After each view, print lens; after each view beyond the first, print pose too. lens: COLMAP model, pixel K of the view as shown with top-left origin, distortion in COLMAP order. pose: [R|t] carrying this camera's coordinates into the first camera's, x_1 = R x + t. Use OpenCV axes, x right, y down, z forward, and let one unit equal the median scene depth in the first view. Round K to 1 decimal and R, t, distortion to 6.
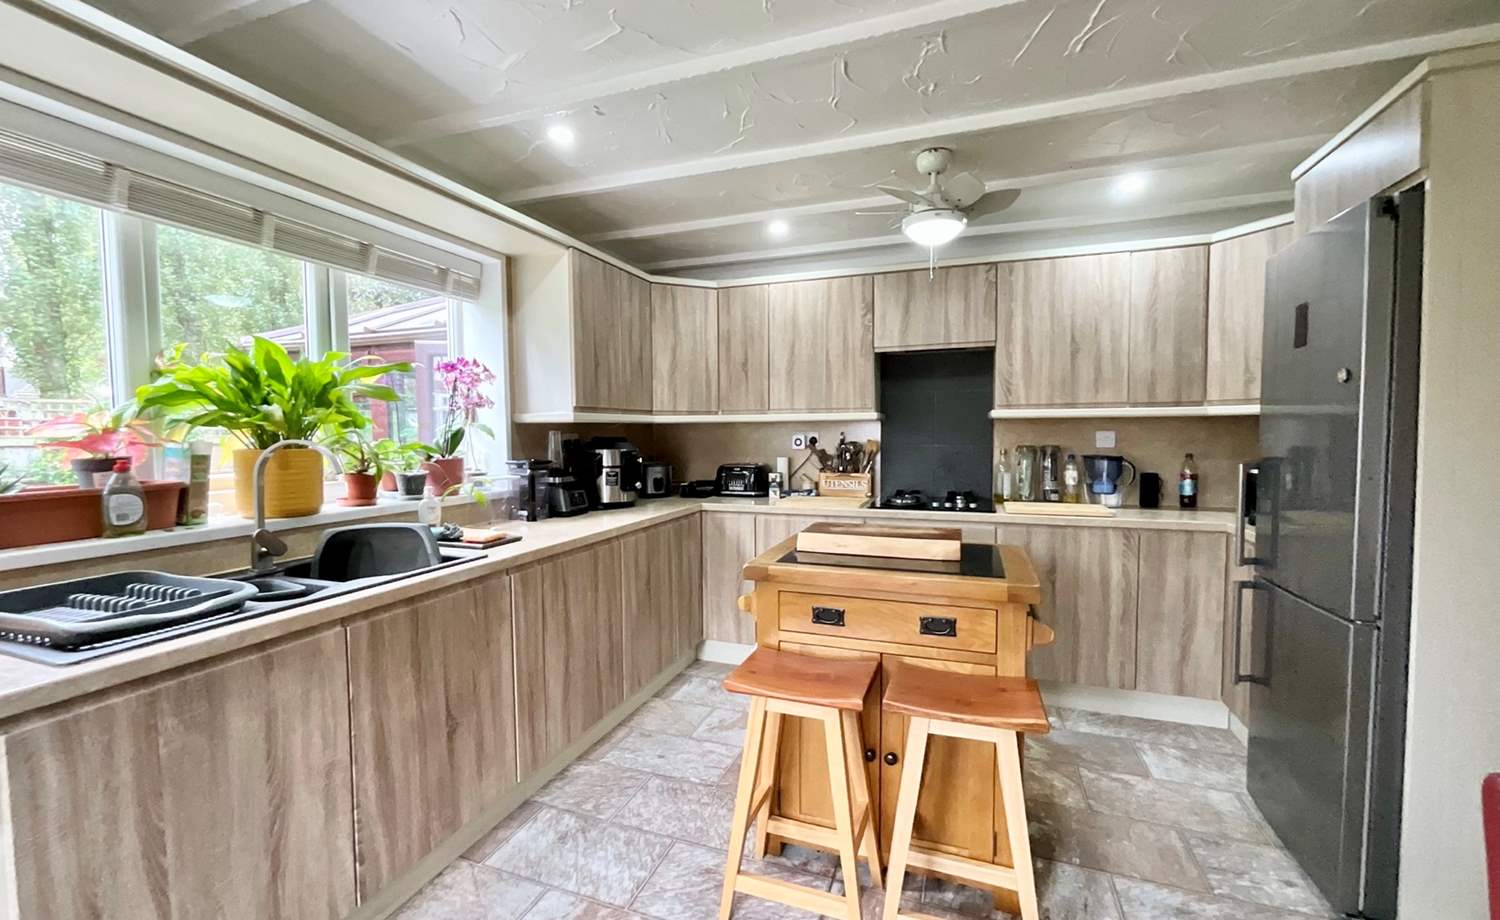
lens RADIAL K [[605.7, 0, 750.0], [0, 605.7, 460.0], [0, 0, 1]] dist [-0.006792, -0.000675]
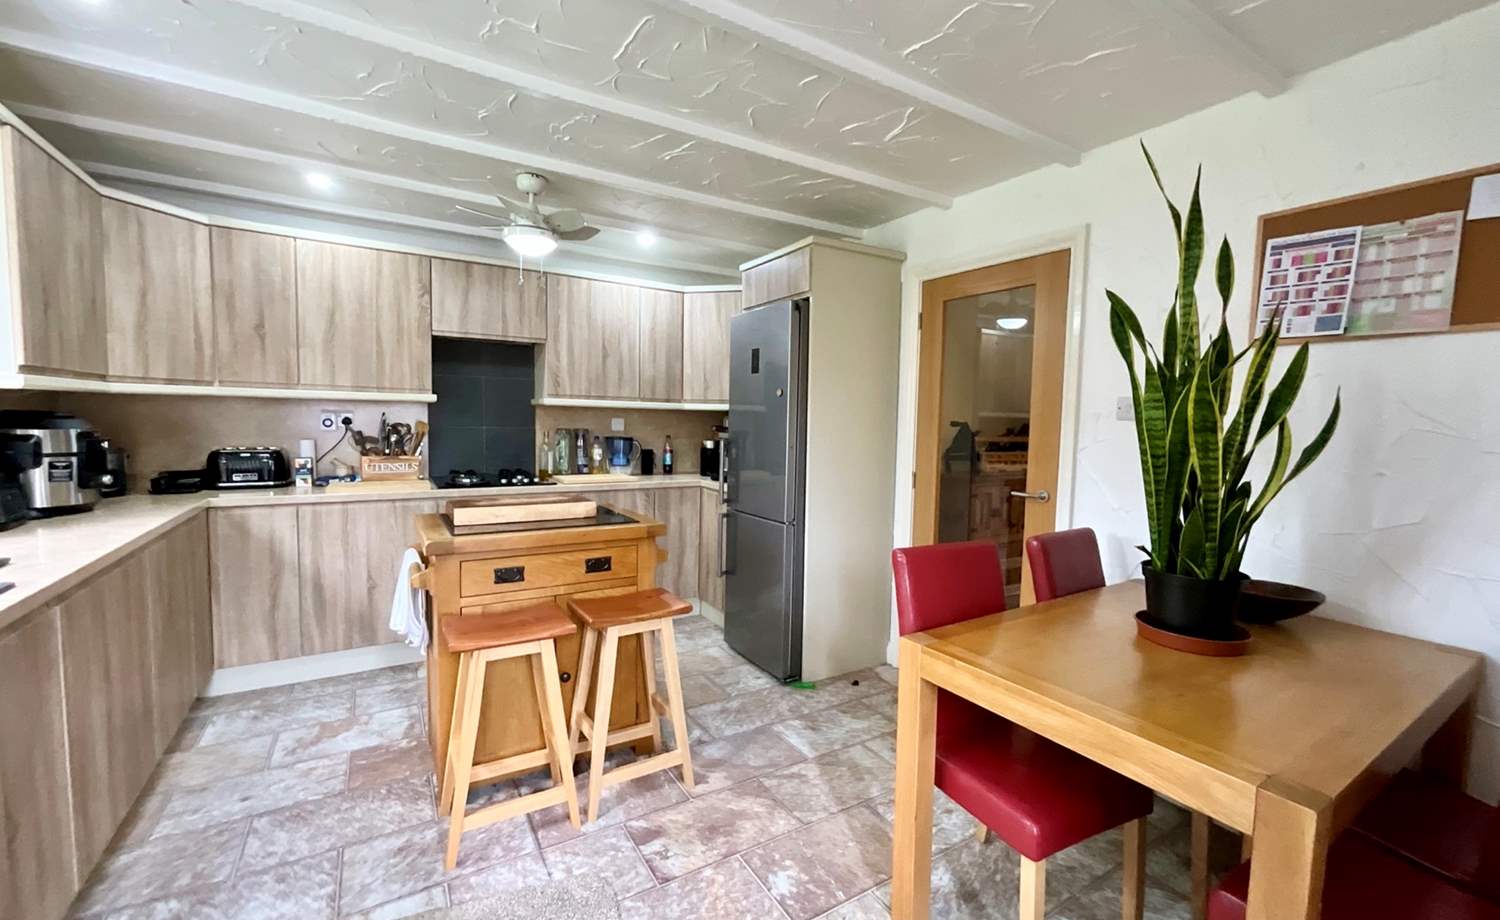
lens RADIAL K [[605.7, 0, 750.0], [0, 605.7, 460.0], [0, 0, 1]] dist [-0.006792, -0.000675]
pose [[0.614805, -0.032076, 0.788027, -0.286597], [0.009648, 0.999404, 0.033152, 0.002384], [-0.788620, -0.012780, 0.614748, -0.041114]]
